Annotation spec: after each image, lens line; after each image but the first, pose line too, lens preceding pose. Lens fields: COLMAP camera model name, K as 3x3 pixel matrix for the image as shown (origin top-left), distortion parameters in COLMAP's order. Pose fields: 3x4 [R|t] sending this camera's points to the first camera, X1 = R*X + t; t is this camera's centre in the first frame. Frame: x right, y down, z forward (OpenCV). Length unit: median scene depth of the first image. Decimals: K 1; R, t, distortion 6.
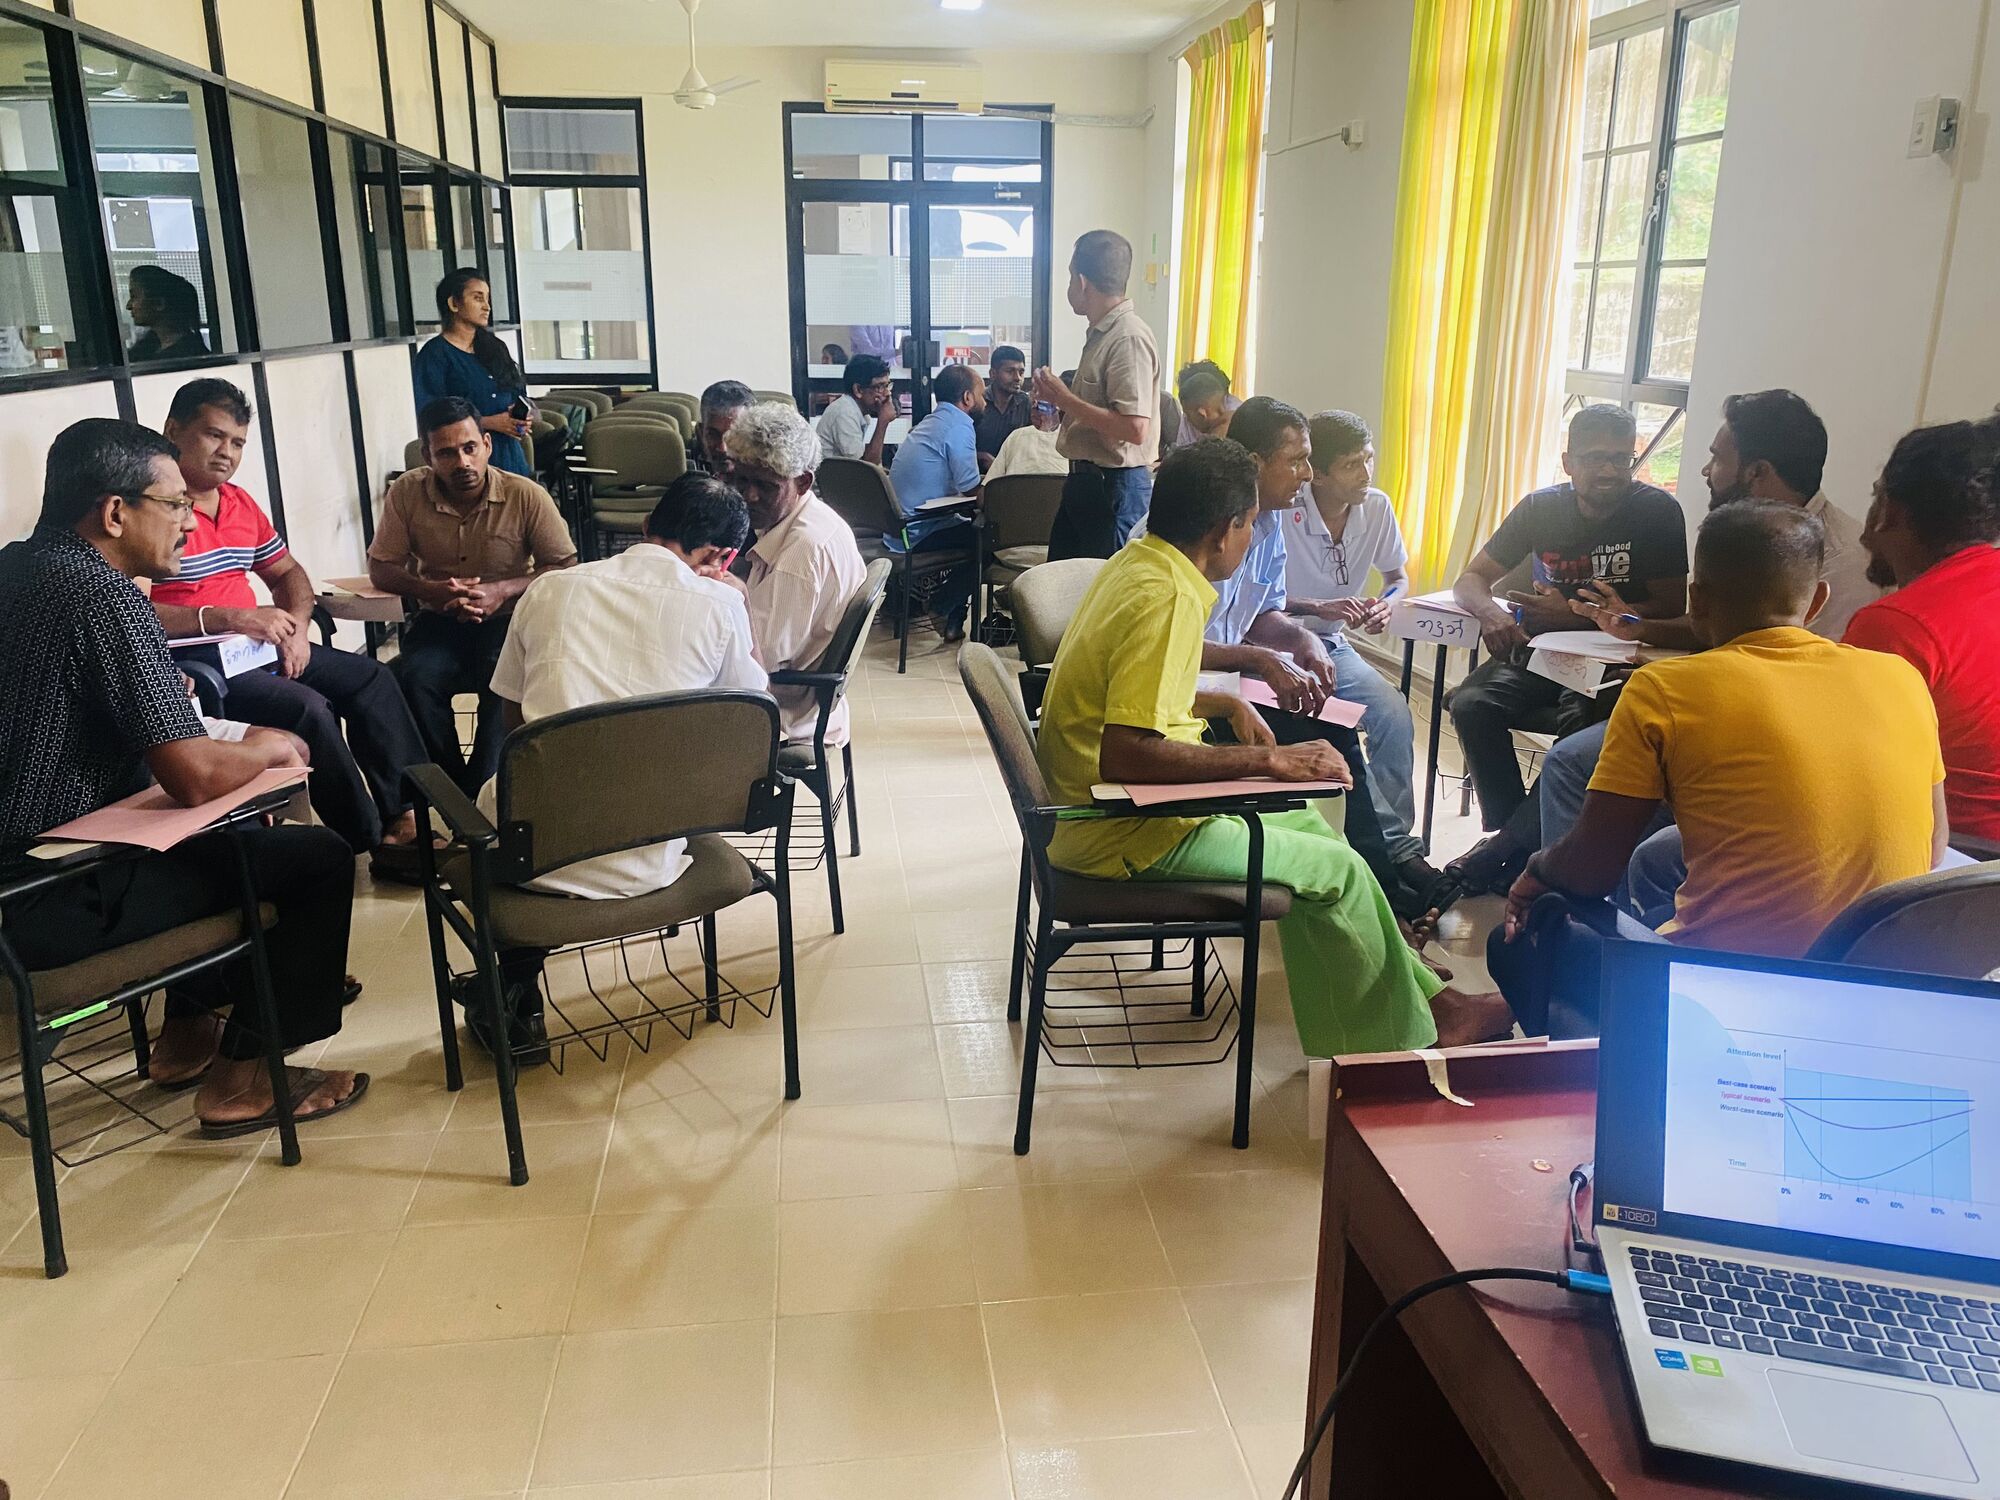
lens RADIAL K [[1504.2, 0, 1000.0], [0, 1504.2, 750.0], [0, 0, 1]] dist [0.012161, -0.025357]
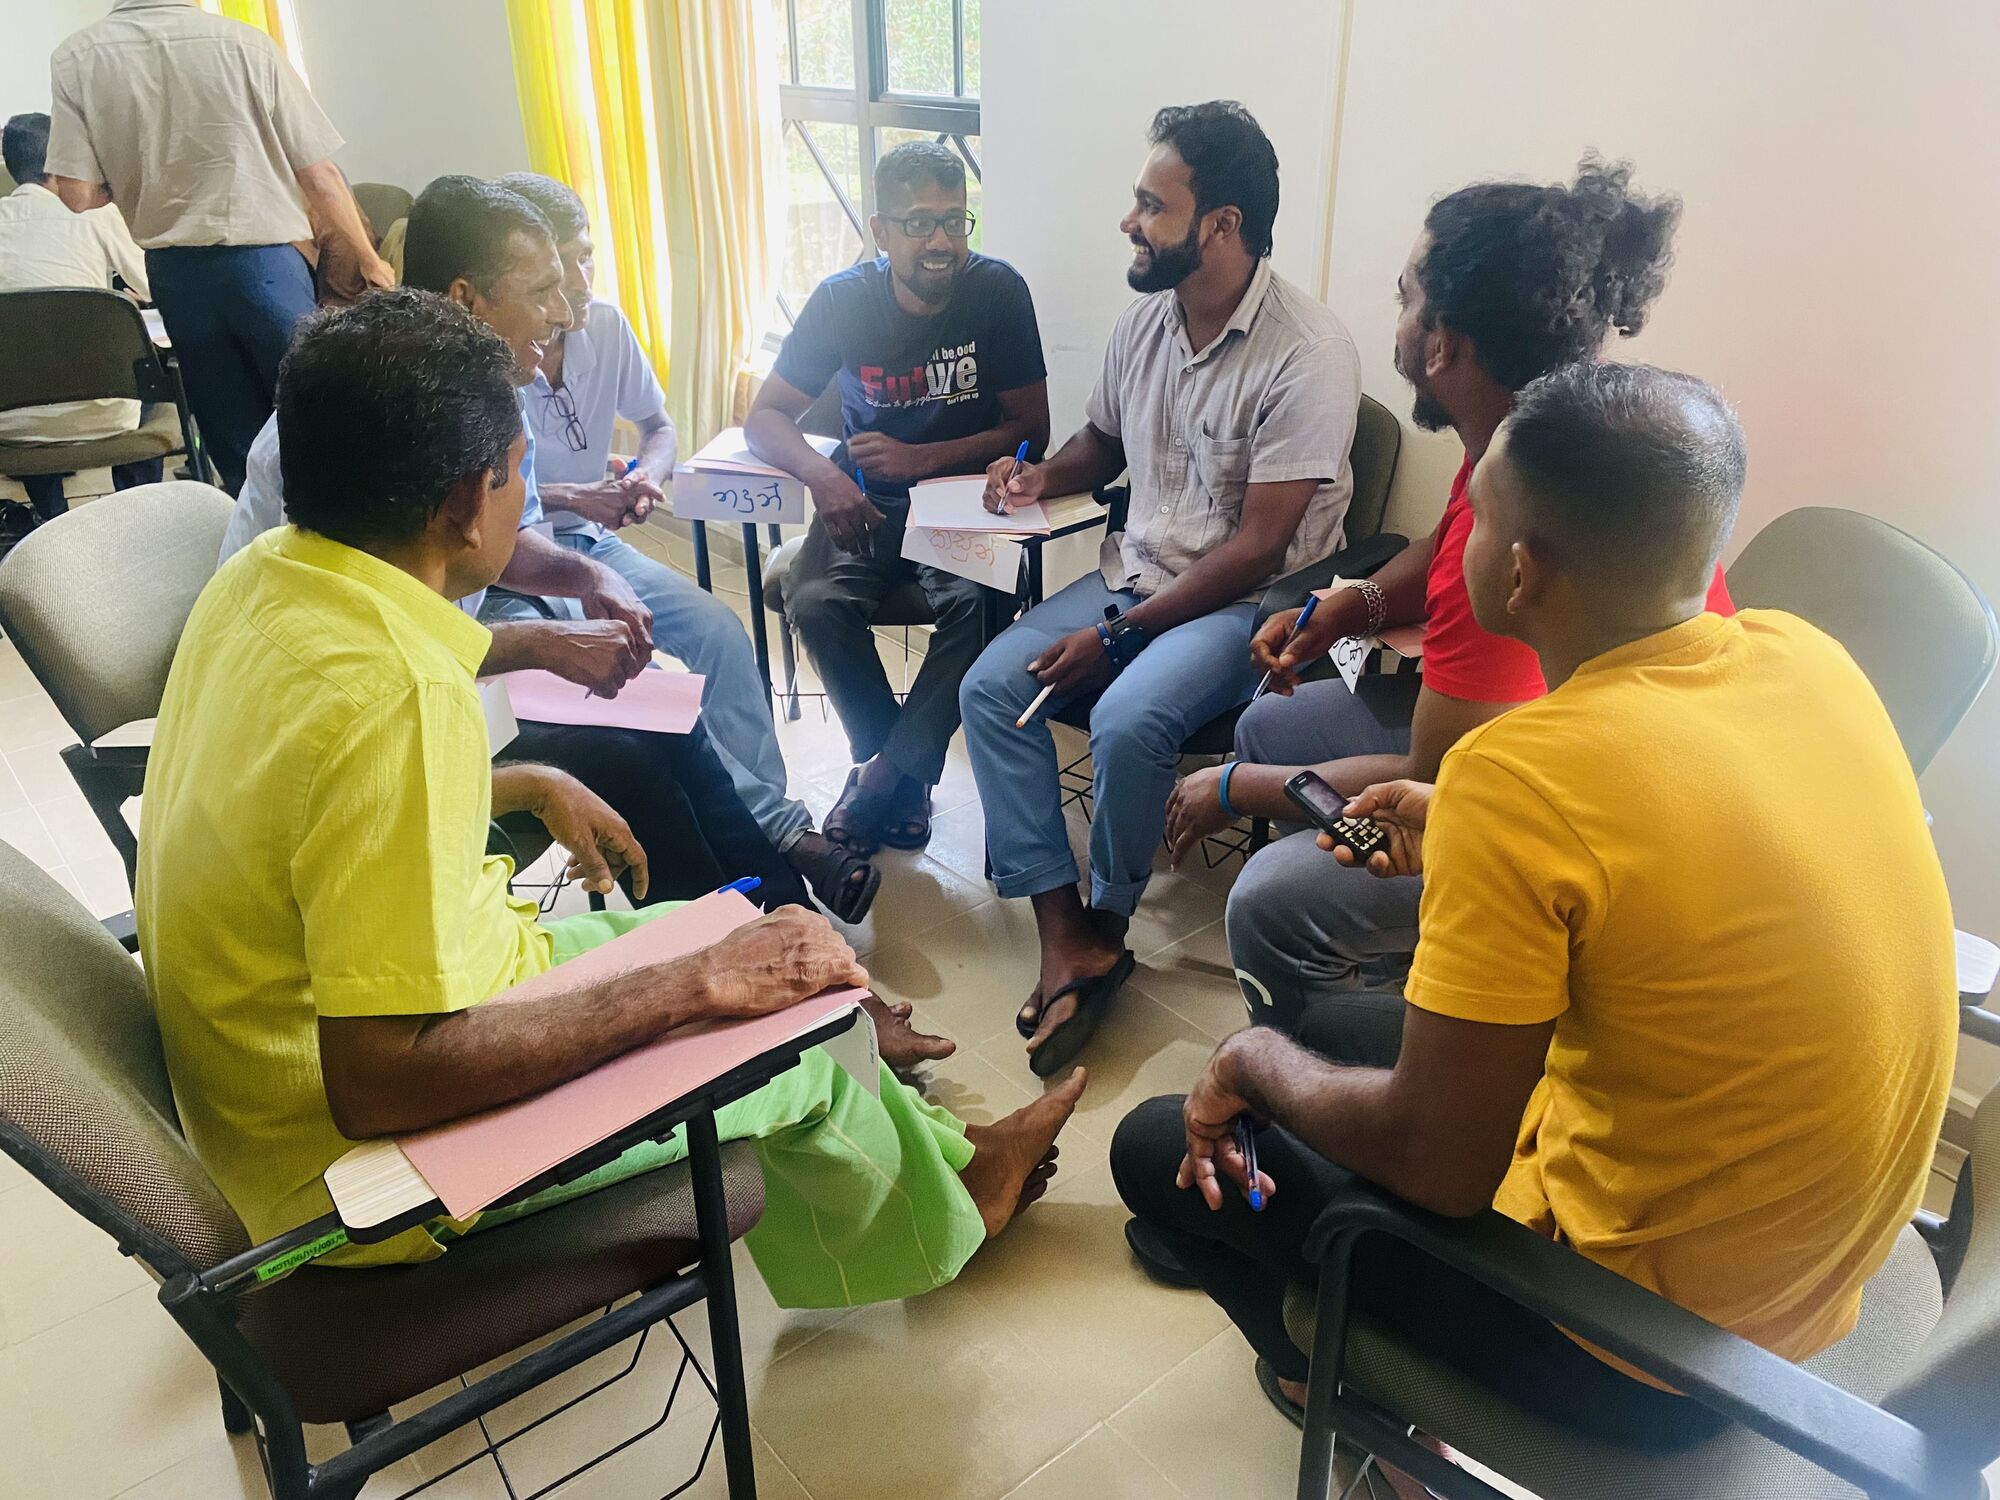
lens RADIAL K [[1546.1, 0, 993.5], [0, 1546.1, 798.0], [0, 0, 1]] dist [0.158939, -0.275561]
pose [[0.849902, -0.252968, 0.462248, 0.039272], [0.165820, 0.961059, 0.221063, -0.139607], [-0.500170, -0.111232, 0.858754, 0.500414]]
